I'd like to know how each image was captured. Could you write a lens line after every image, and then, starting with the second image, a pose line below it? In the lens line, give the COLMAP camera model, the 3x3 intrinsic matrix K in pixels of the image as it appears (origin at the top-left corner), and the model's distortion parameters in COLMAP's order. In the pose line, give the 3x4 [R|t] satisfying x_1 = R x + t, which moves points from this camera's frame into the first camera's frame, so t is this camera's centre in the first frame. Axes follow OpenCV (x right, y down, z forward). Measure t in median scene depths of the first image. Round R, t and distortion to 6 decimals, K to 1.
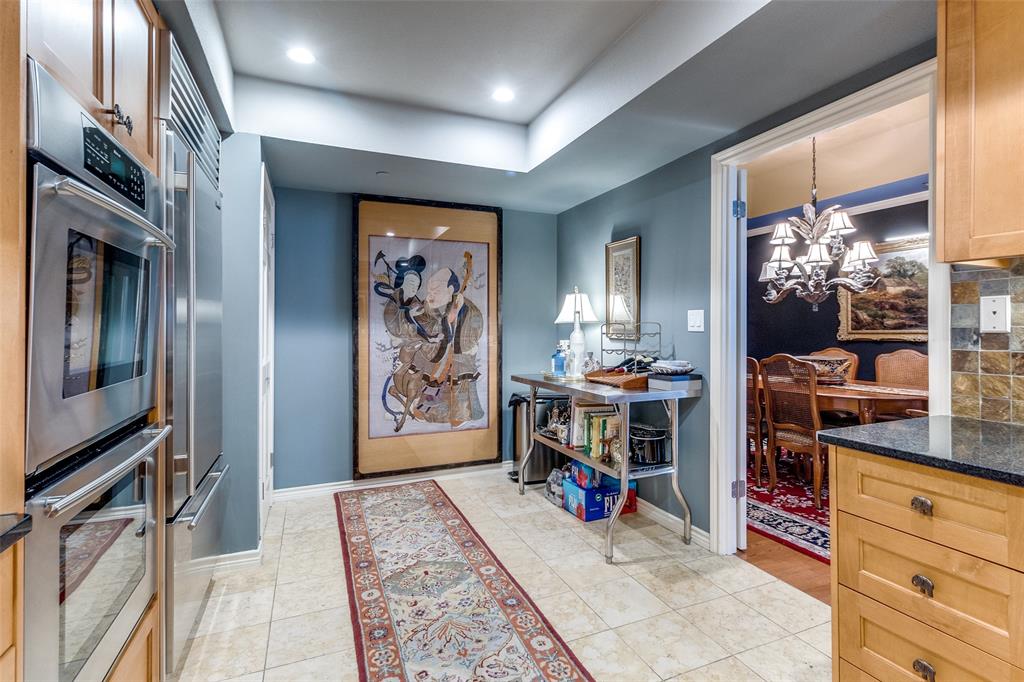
lens RADIAL K [[486.3, 0, 509.2], [0, 486.3, 333.9], [0, 0, 1]] dist [-0.002396, -0.001749]
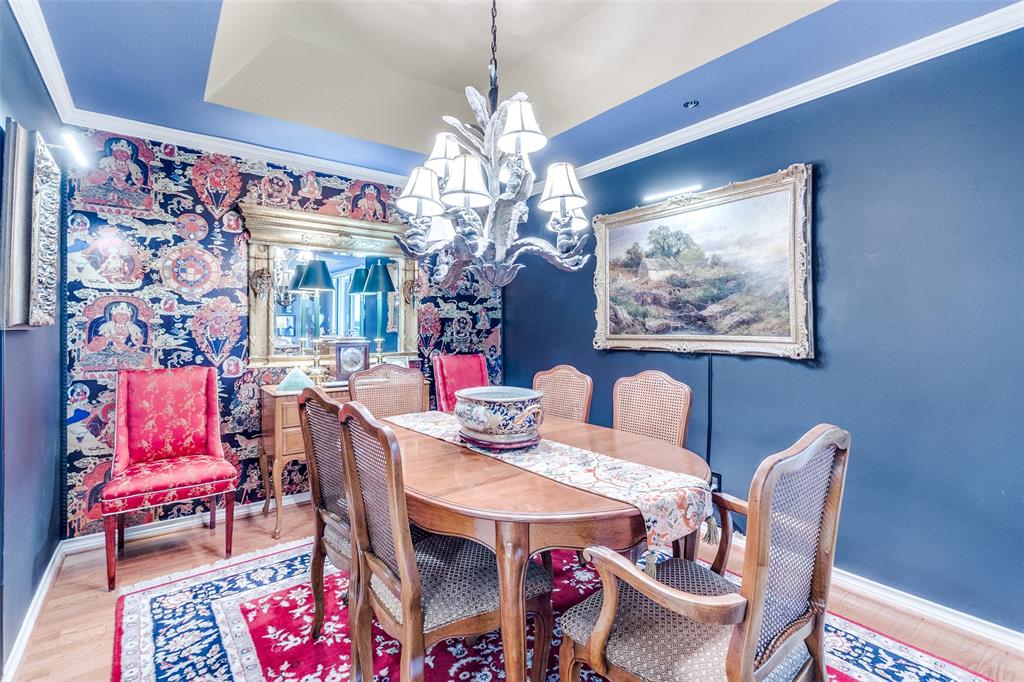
lens RADIAL K [[465.5, 0, 516.8], [0, 465.5, 332.5], [0, 0, 1]] dist [-0.000012, 0.001172]
pose [[0.963199, -0.004400, 0.268752, 0.427280], [0.004504, 0.999990, 0.000227, -0.011905], [-0.268750, 0.000992, 0.963209, 0.424130]]
